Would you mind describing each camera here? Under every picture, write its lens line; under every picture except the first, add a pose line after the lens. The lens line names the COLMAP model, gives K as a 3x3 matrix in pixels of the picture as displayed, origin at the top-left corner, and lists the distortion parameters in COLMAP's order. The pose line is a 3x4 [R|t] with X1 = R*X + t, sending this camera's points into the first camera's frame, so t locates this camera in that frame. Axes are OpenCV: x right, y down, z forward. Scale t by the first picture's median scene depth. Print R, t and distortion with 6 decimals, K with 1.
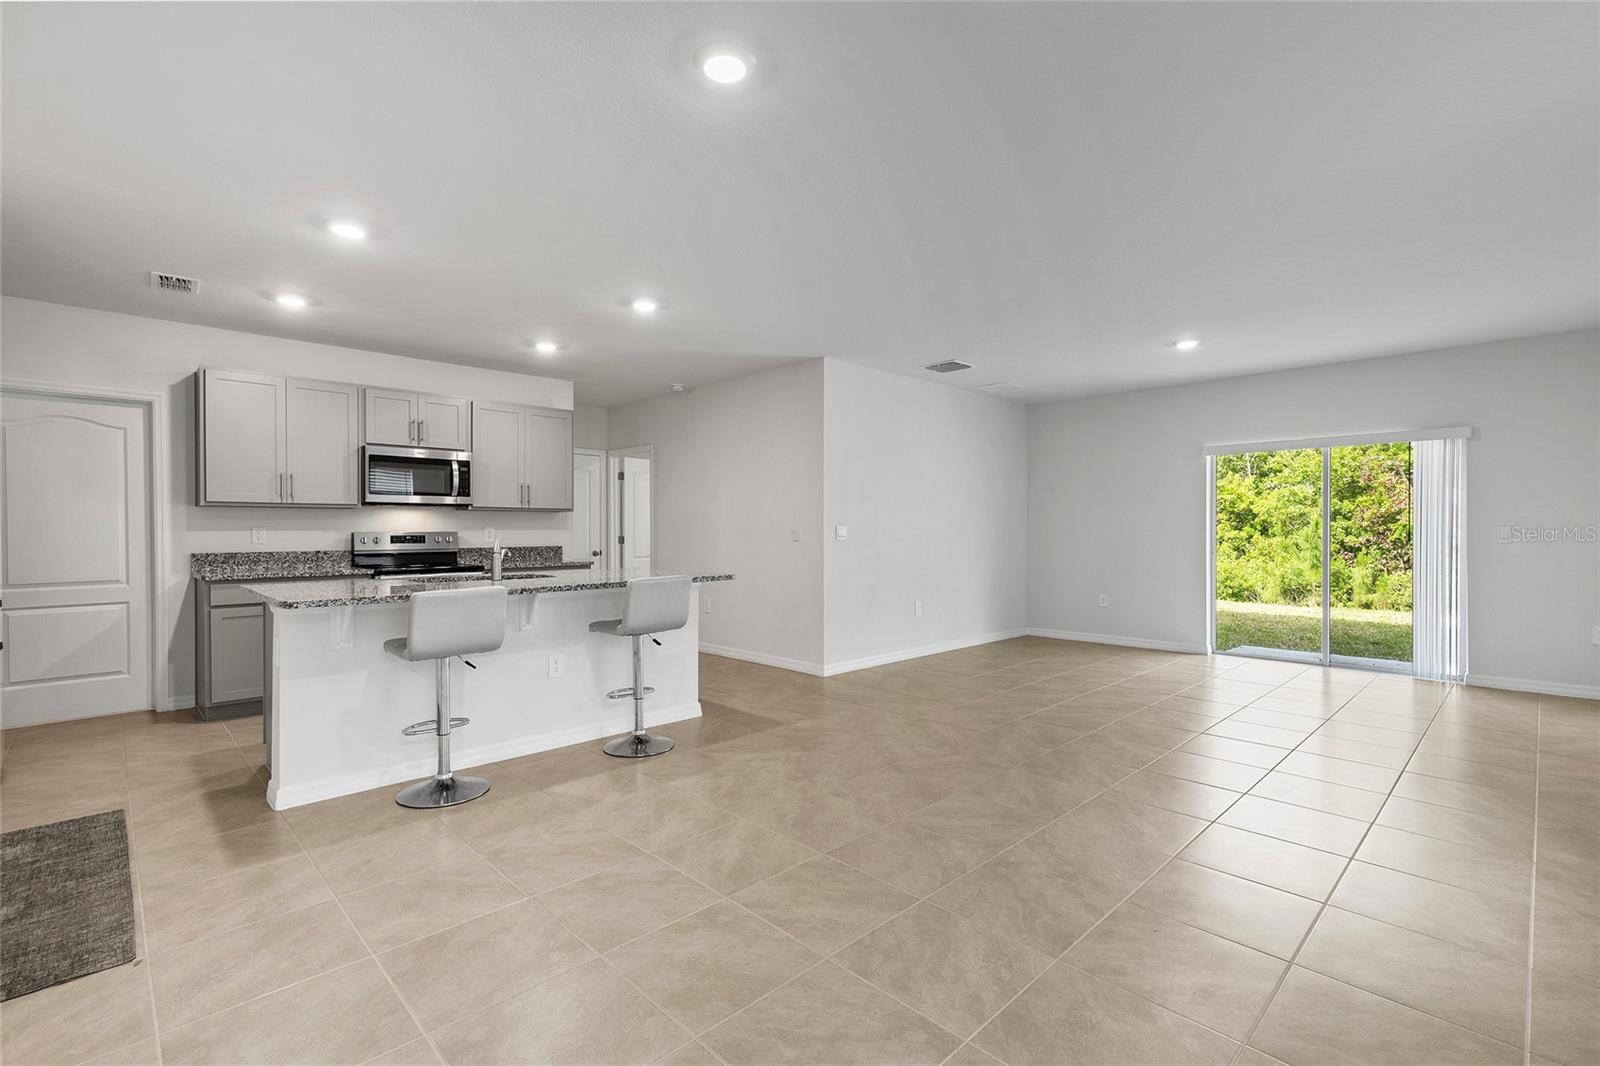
lens RADIAL K [[720.2, 0, 796.5], [0, 720.2, 535.1], [0, 0, 1]] dist [0.011492, -0.002981]
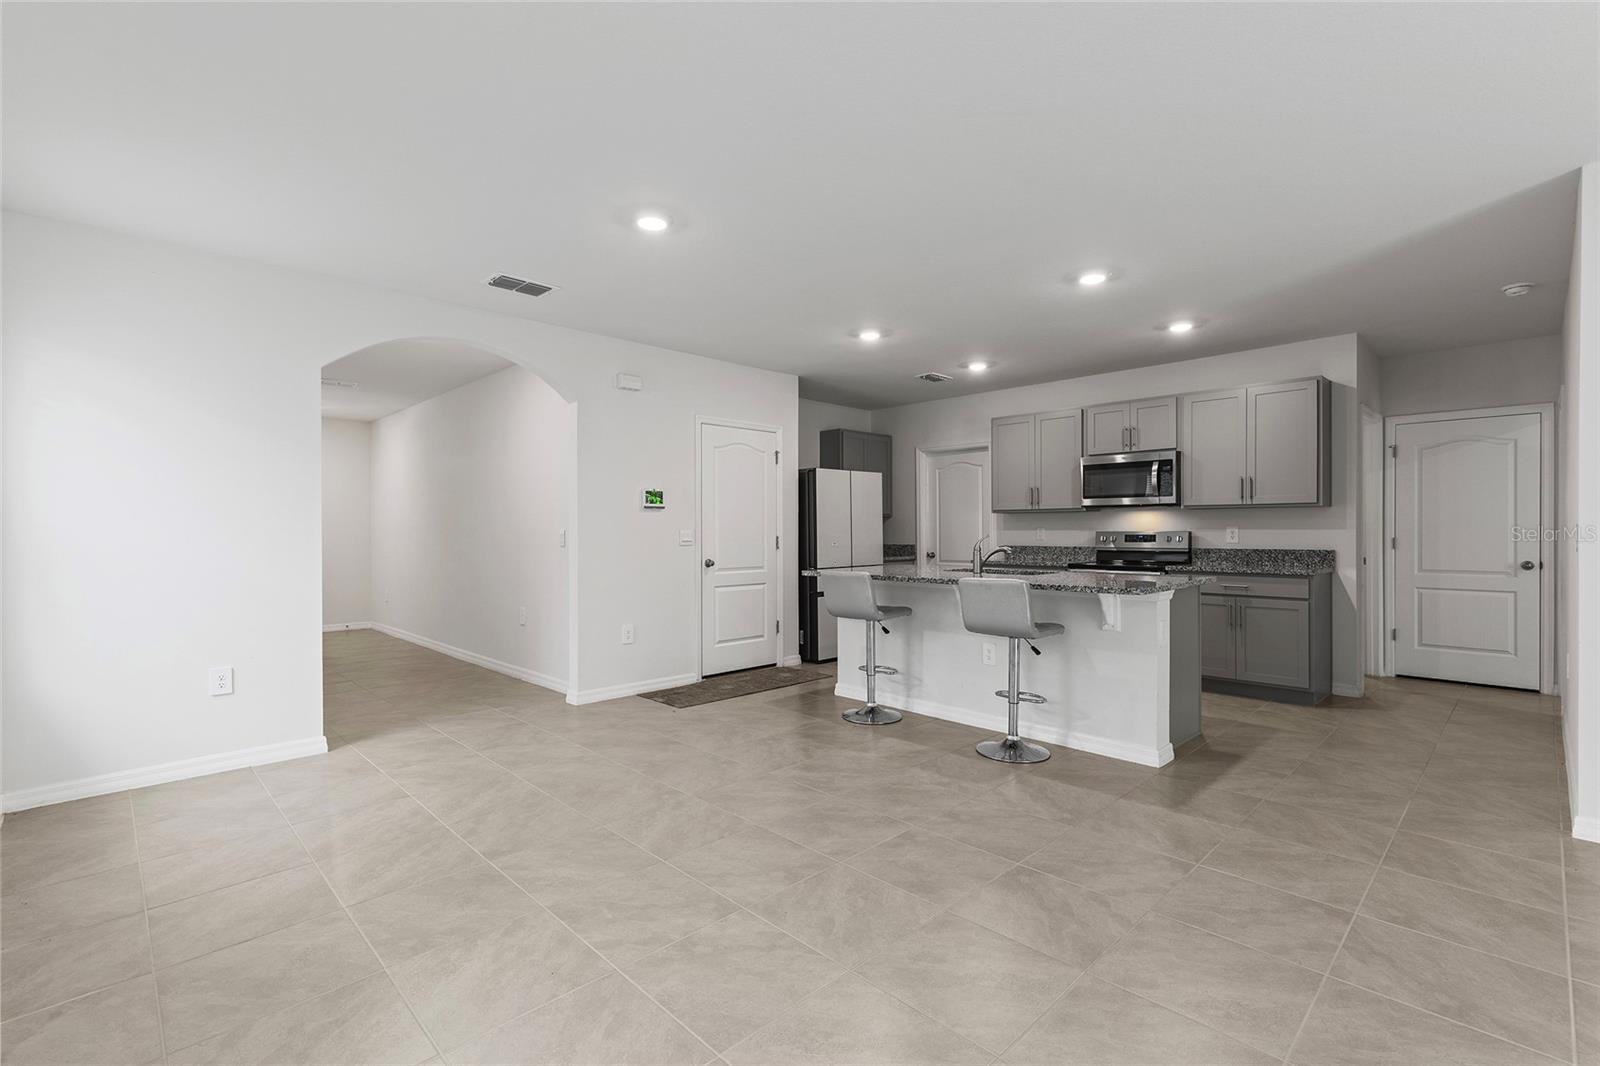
lens RADIAL K [[720.2, 0, 796.6], [0, 720.2, 531.5], [0, 0, 1]] dist [0.011492, -0.002981]
pose [[0.001203, 0.004078, -0.999991, 0.609351], [-0.005542, 0.999976, 0.004071, -0.006584], [0.999984, 0.005537, 0.001225, 0.564903]]
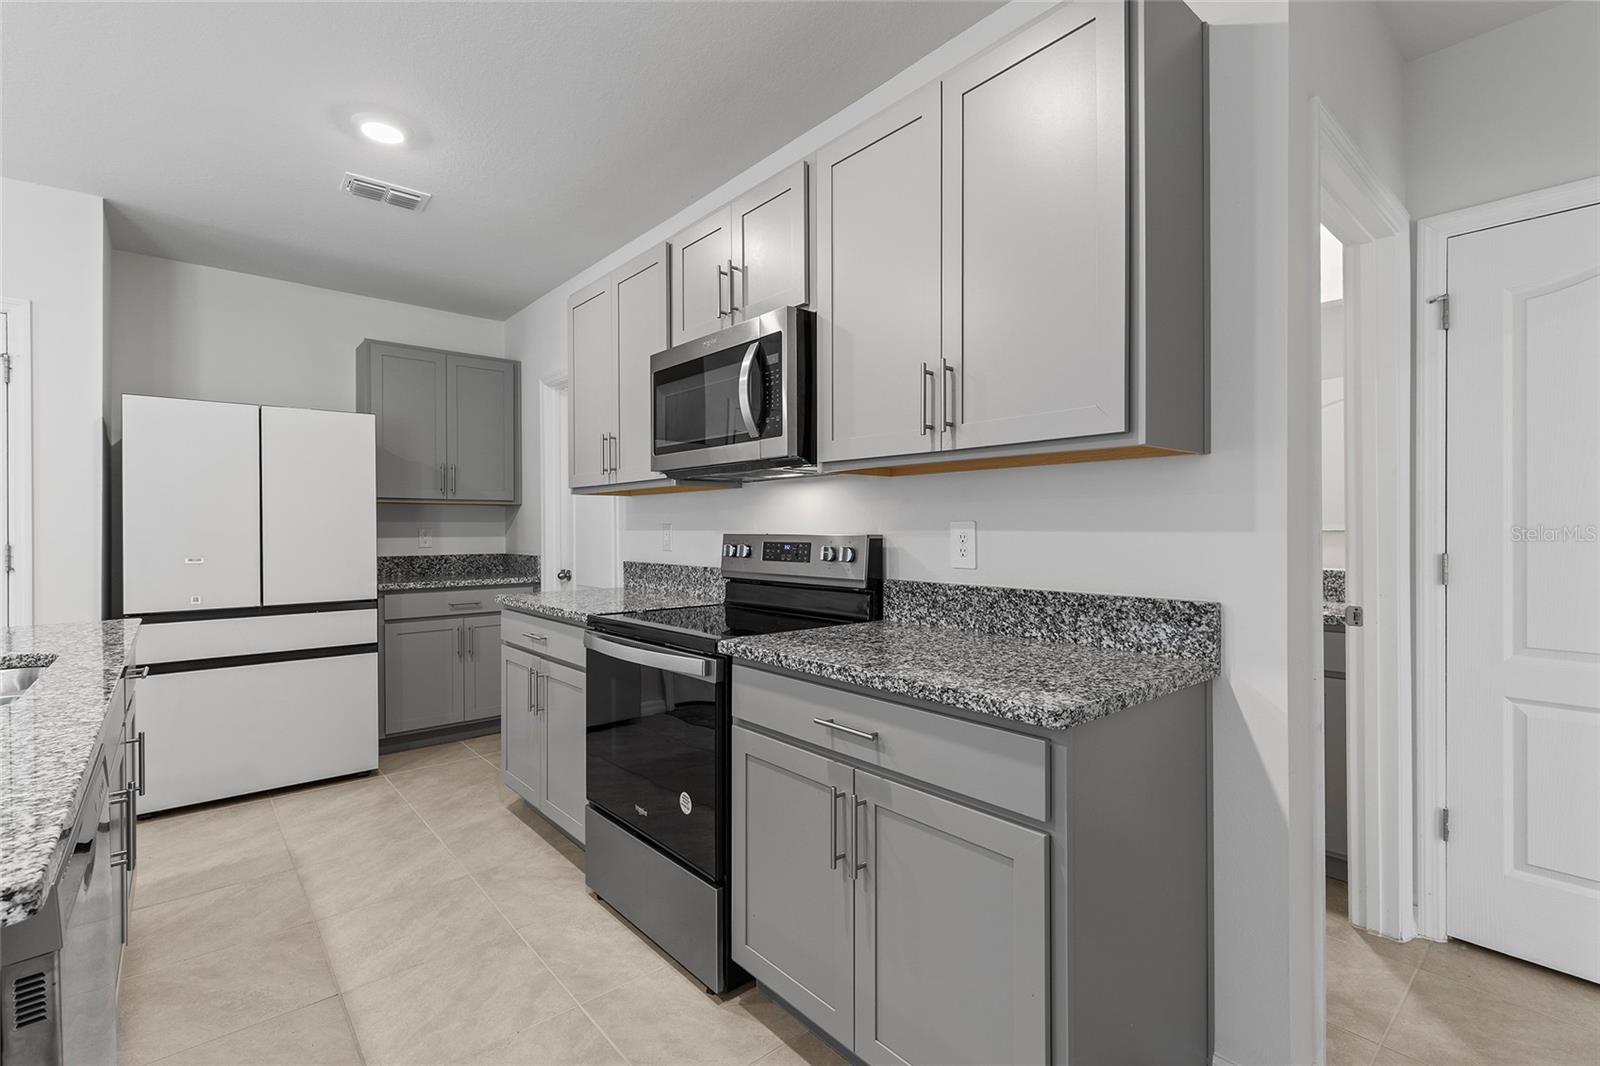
lens RADIAL K [[720.2, 0, 797.1], [0, 720.2, 528.5], [0, 0, 1]] dist [0.011492, -0.002981]
pose [[-0.057640, 0.003121, -0.998333, -0.124404], [-0.006240, 0.999974, 0.003486, -0.010832], [0.998318, 0.006431, -0.057619, 1.186797]]
